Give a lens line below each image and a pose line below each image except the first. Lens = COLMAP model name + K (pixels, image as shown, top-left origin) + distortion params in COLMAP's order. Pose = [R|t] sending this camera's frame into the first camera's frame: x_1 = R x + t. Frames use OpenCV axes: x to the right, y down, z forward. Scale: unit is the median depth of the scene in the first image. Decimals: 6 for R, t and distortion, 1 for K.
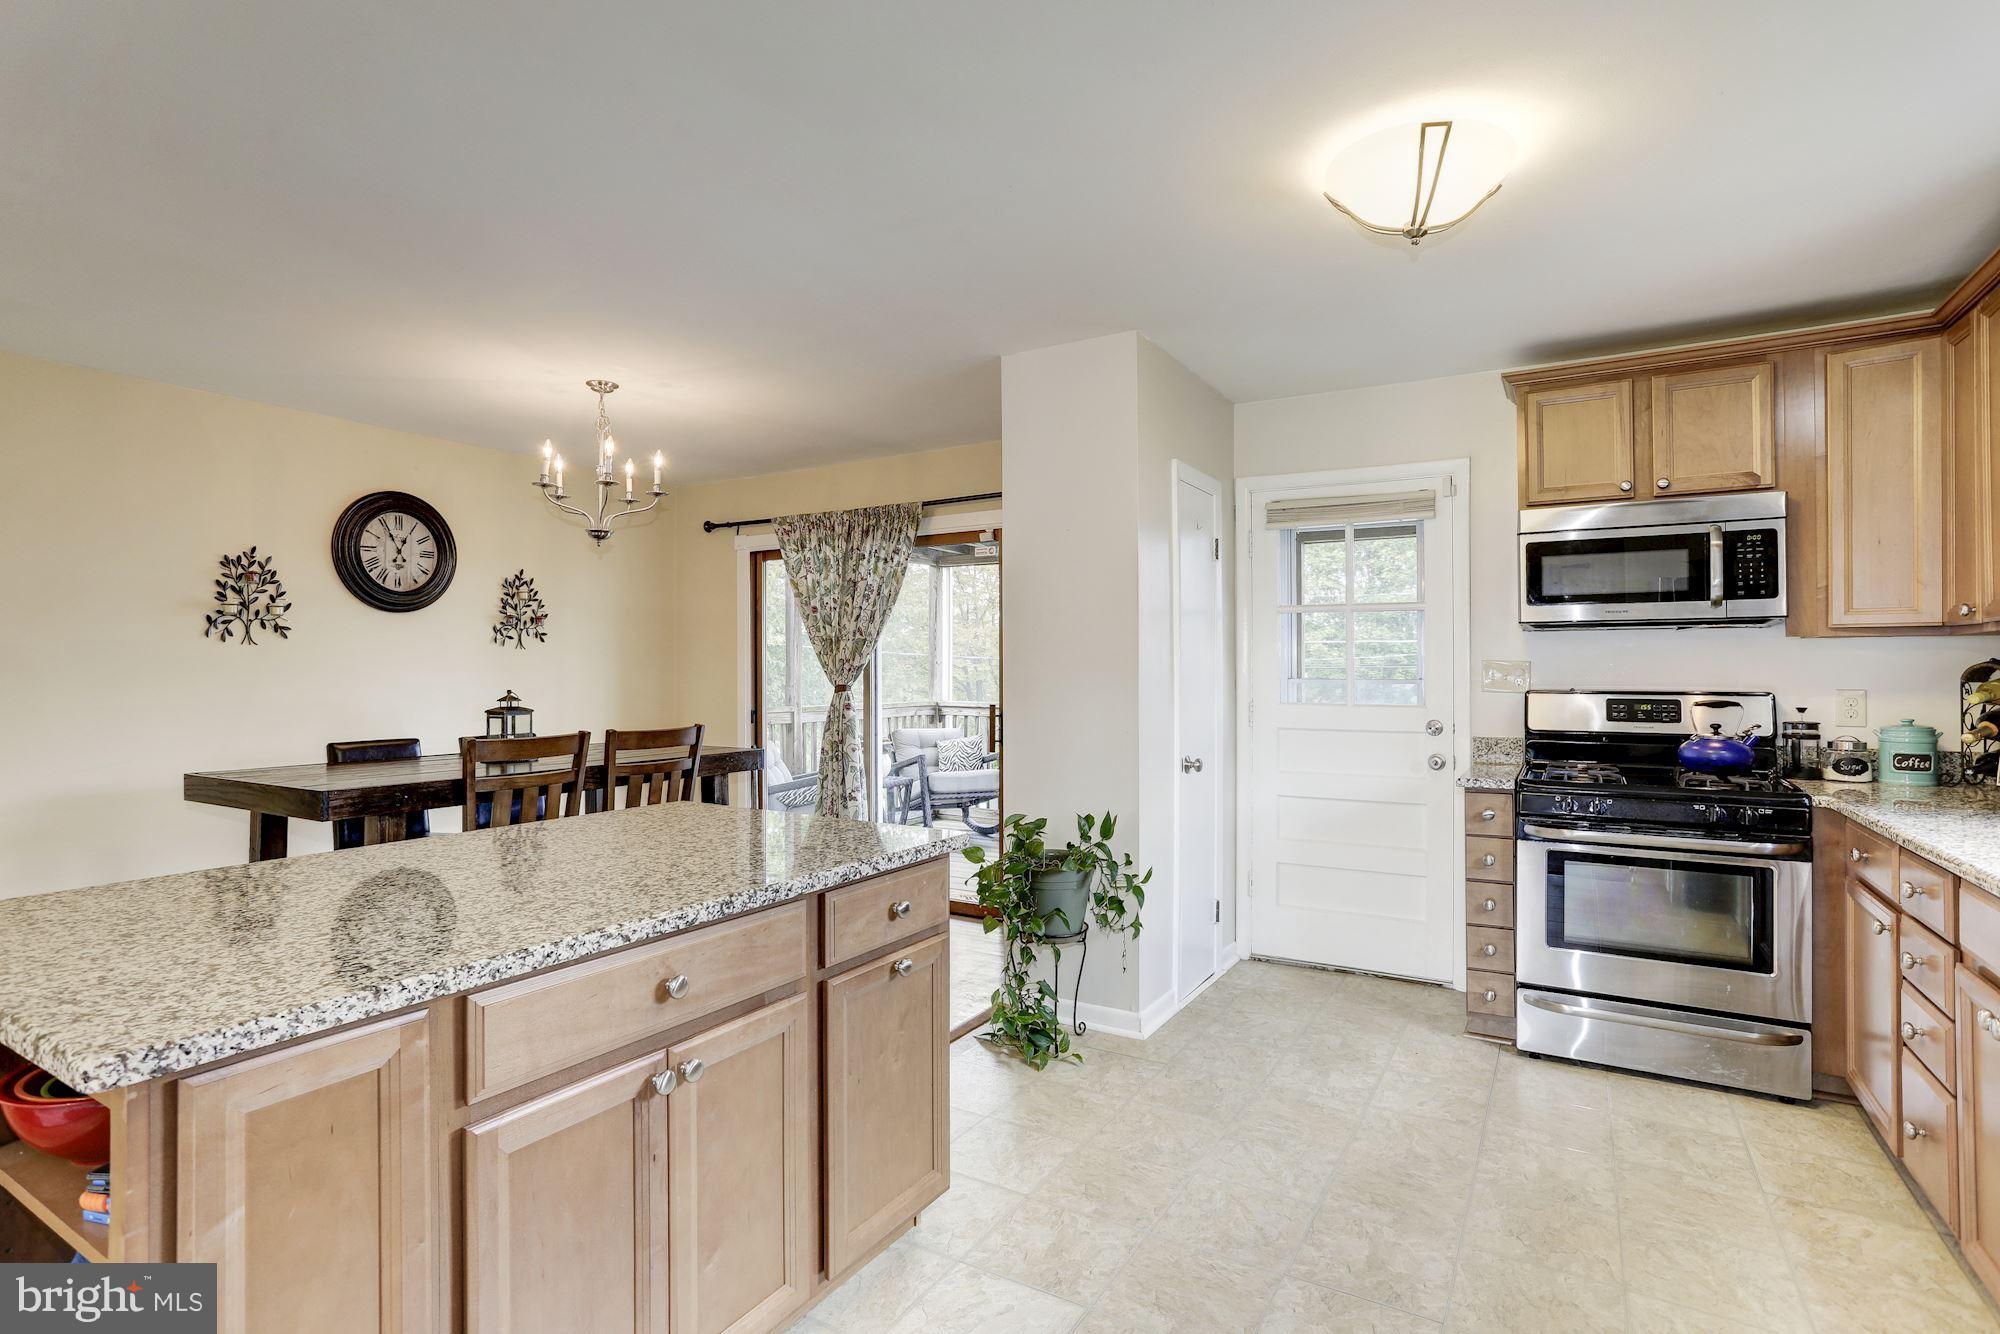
lens RADIAL K [[979.2, 0, 993.6], [0, 979.2, 653.5], [0, 0, 1]] dist [-0.059870, 0.028416]
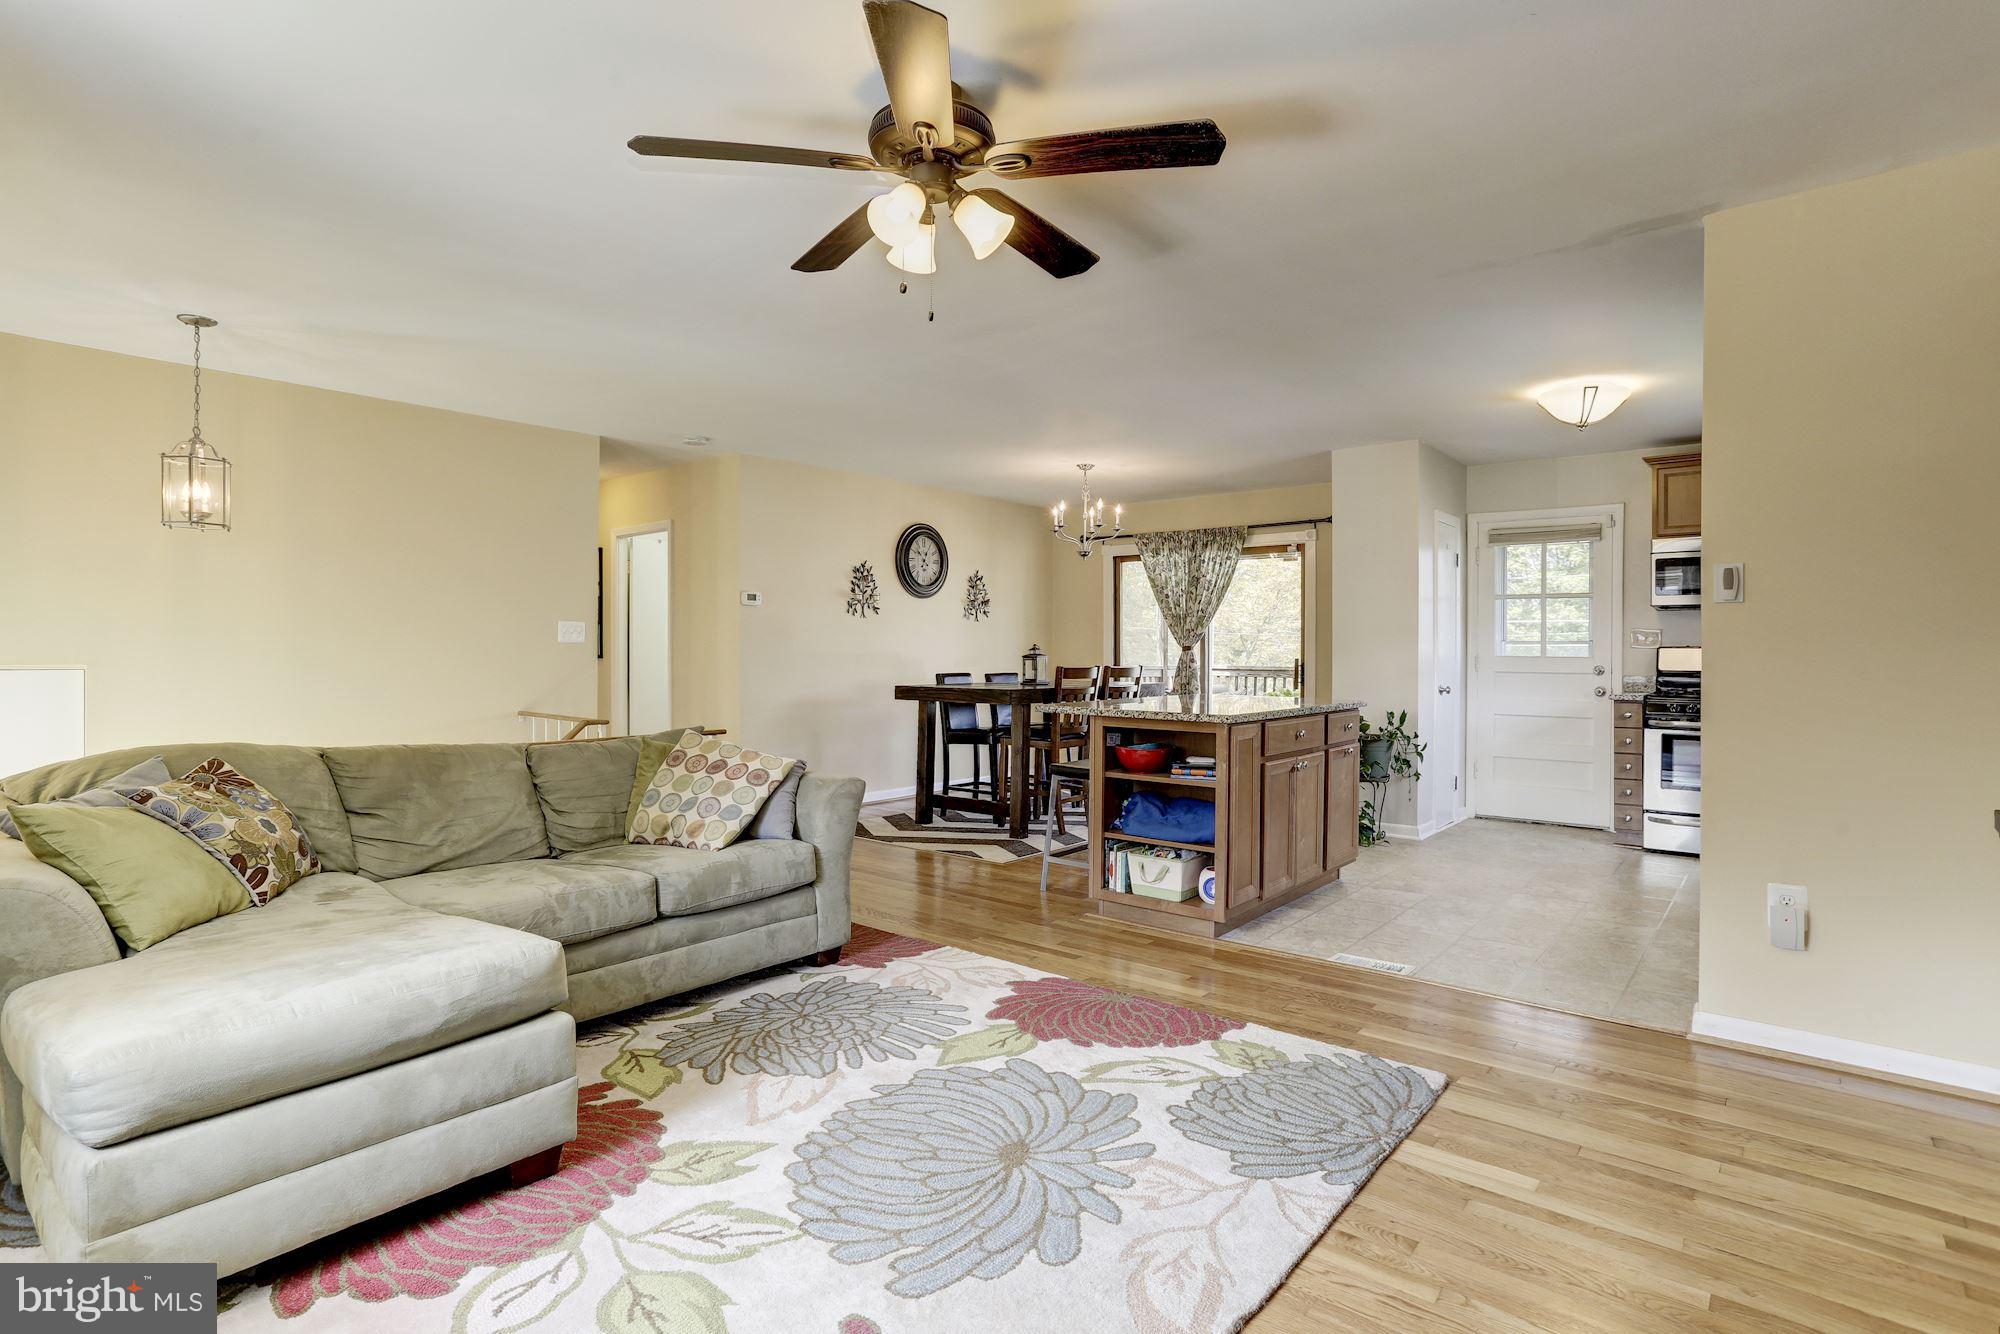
lens RADIAL K [[979.2, 0, 1003.7], [0, 979.2, 651.0], [0, 0, 1]] dist [-0.059870, 0.028416]
pose [[0.988125, 0.005880, -0.153538, -0.265683], [-0.003000, 0.999815, 0.018982, 0.016011], [0.153621, -0.018296, 0.987960, -0.697232]]
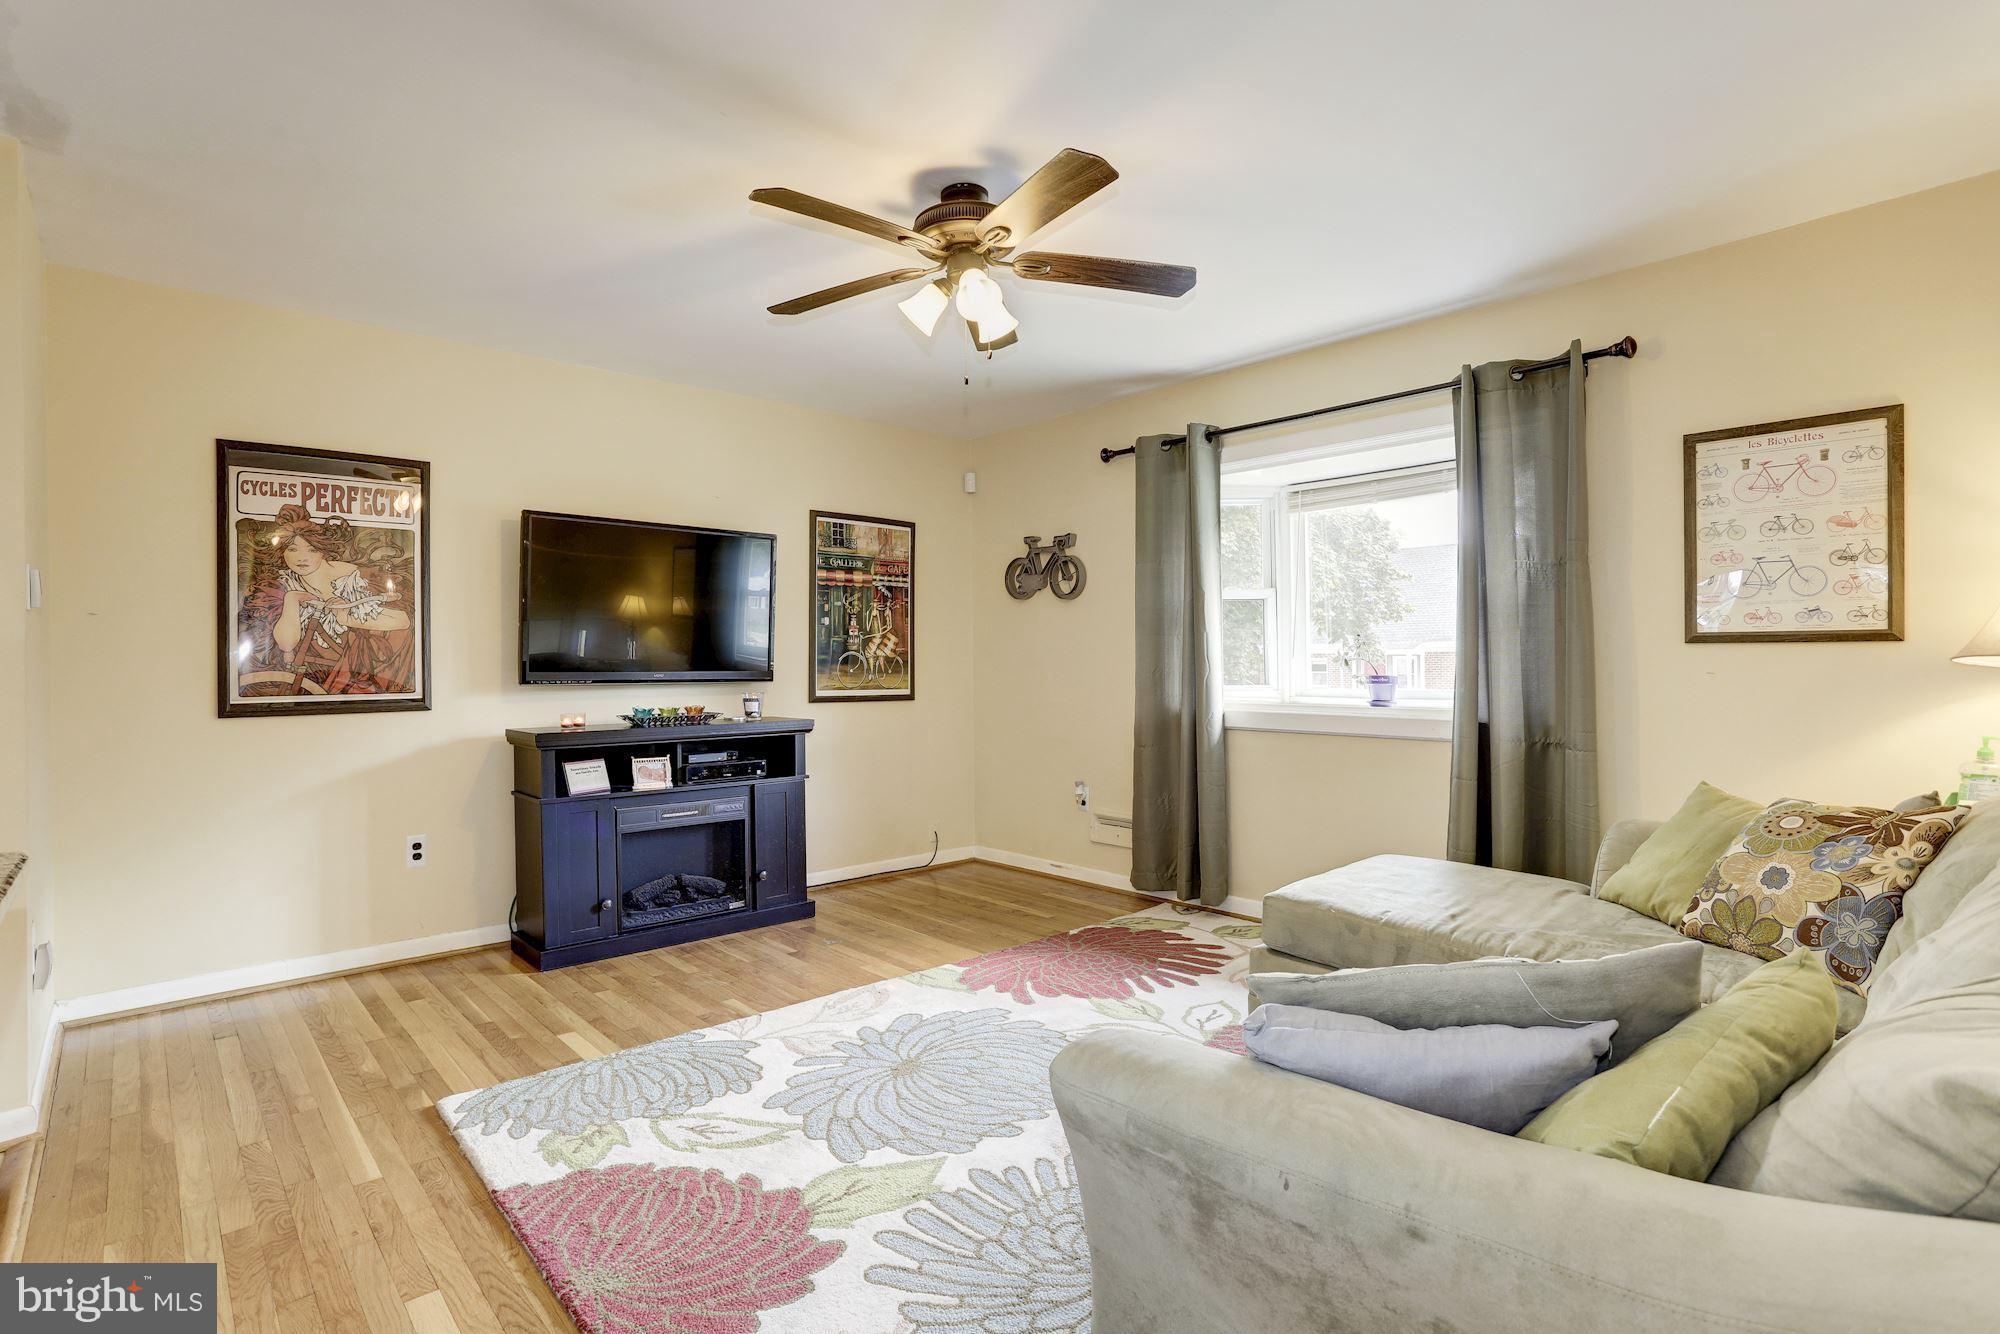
lens RADIAL K [[979.2, 0, 1015.2], [0, 979.2, 653.6], [0, 0, 1]] dist [-0.059870, 0.028416]
pose [[-0.960626, 0.012596, 0.277559, -0.594344], [0.005256, 0.999617, -0.027173, 0.037039], [-0.277795, -0.024644, -0.960324, 0.431678]]
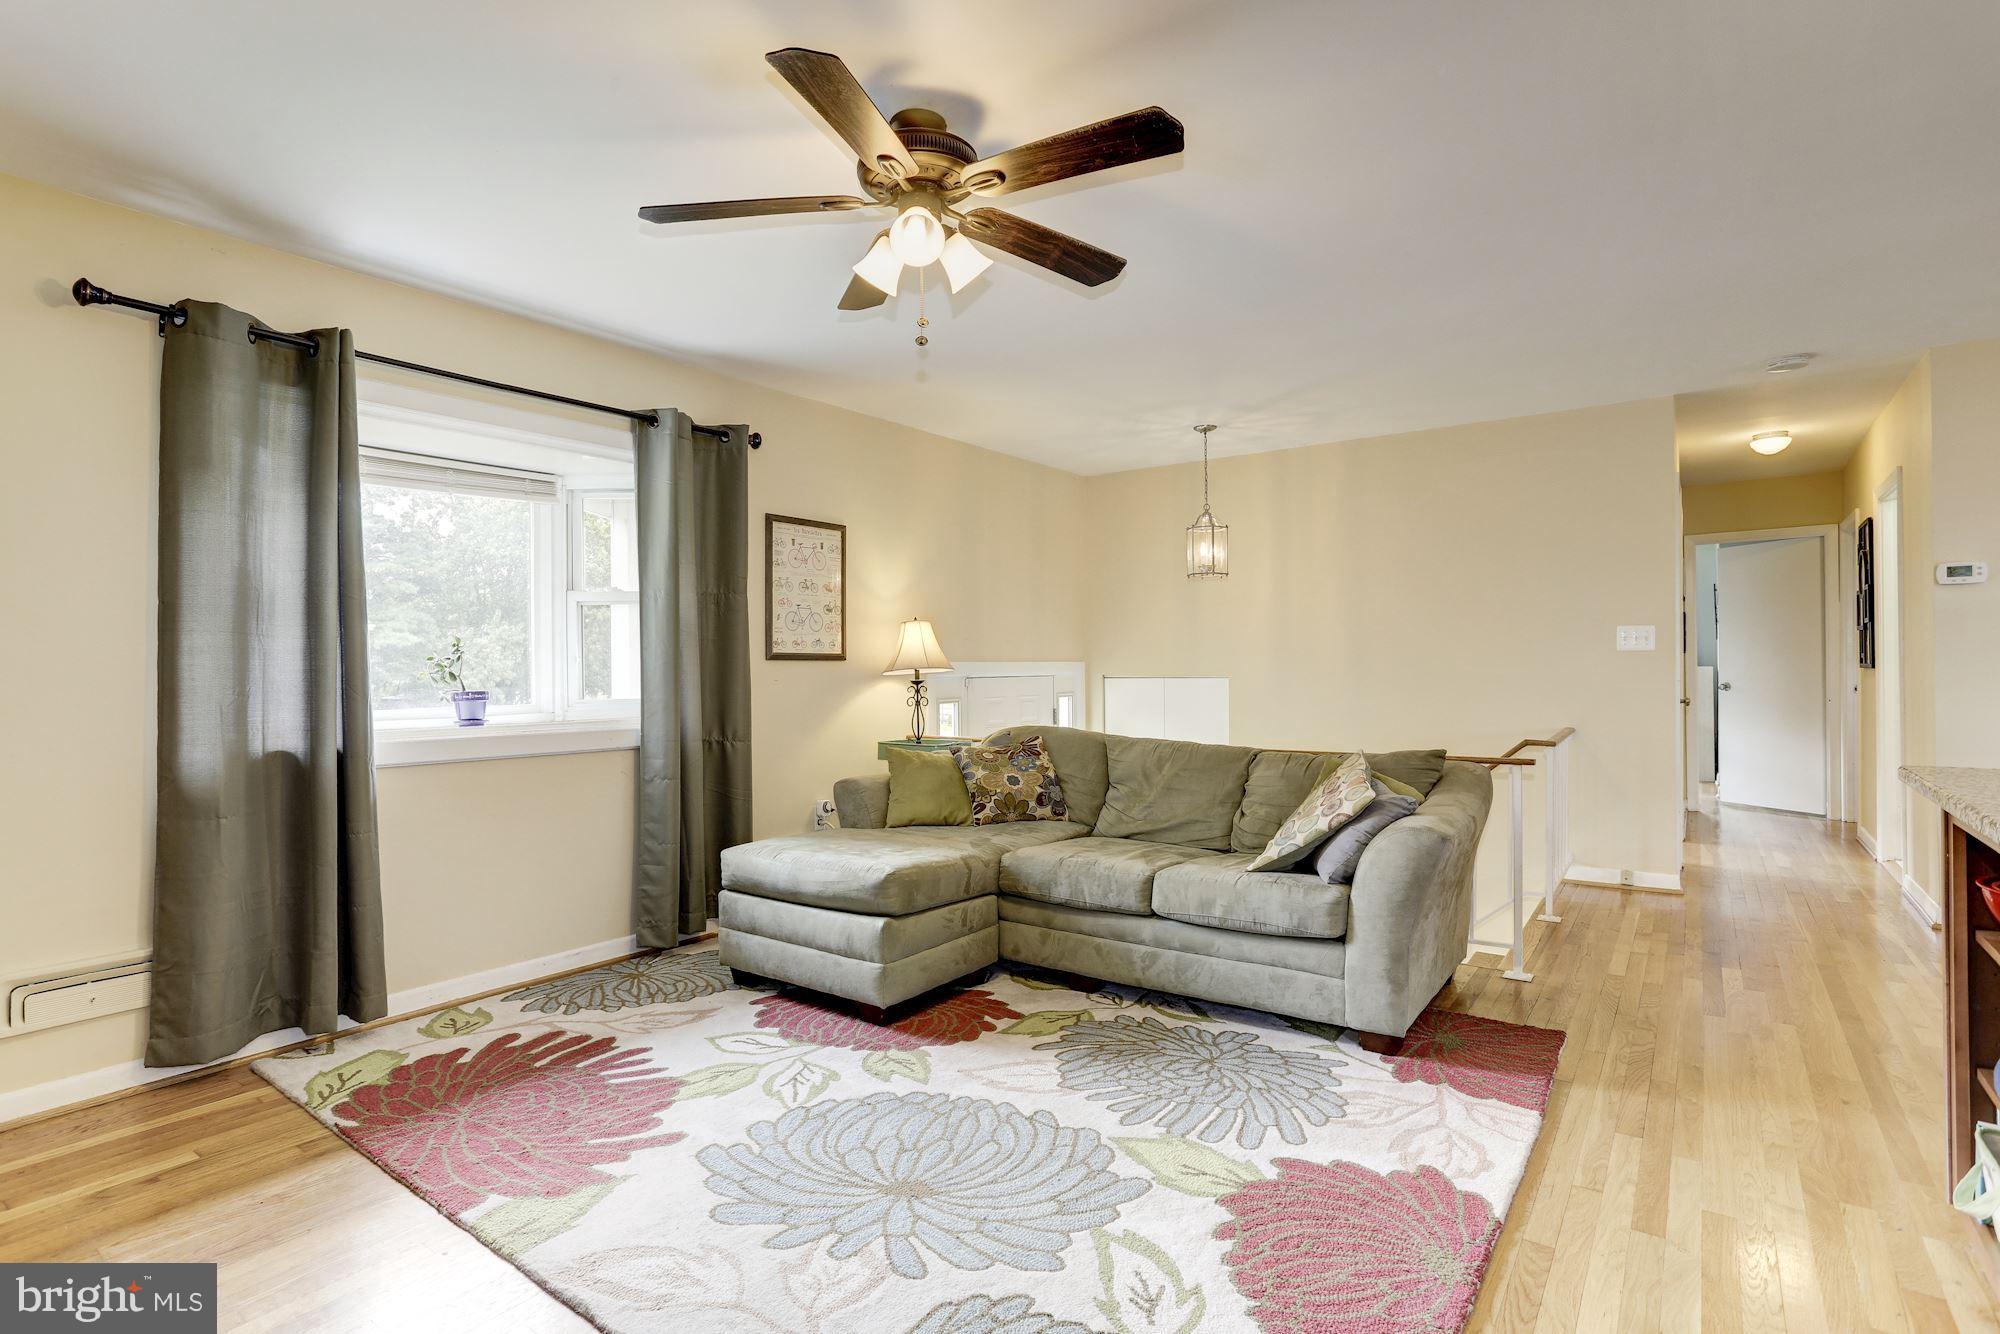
lens RADIAL K [[979.2, 0, 968.3], [0, 979.2, 677.3], [0, 0, 1]] dist [-0.059870, 0.028416]
pose [[-0.113769, 0.012719, -0.993426, 0.154755], [0.032442, 0.999432, 0.009080, 0.027819], [0.992977, -0.031195, -0.114117, -0.087079]]
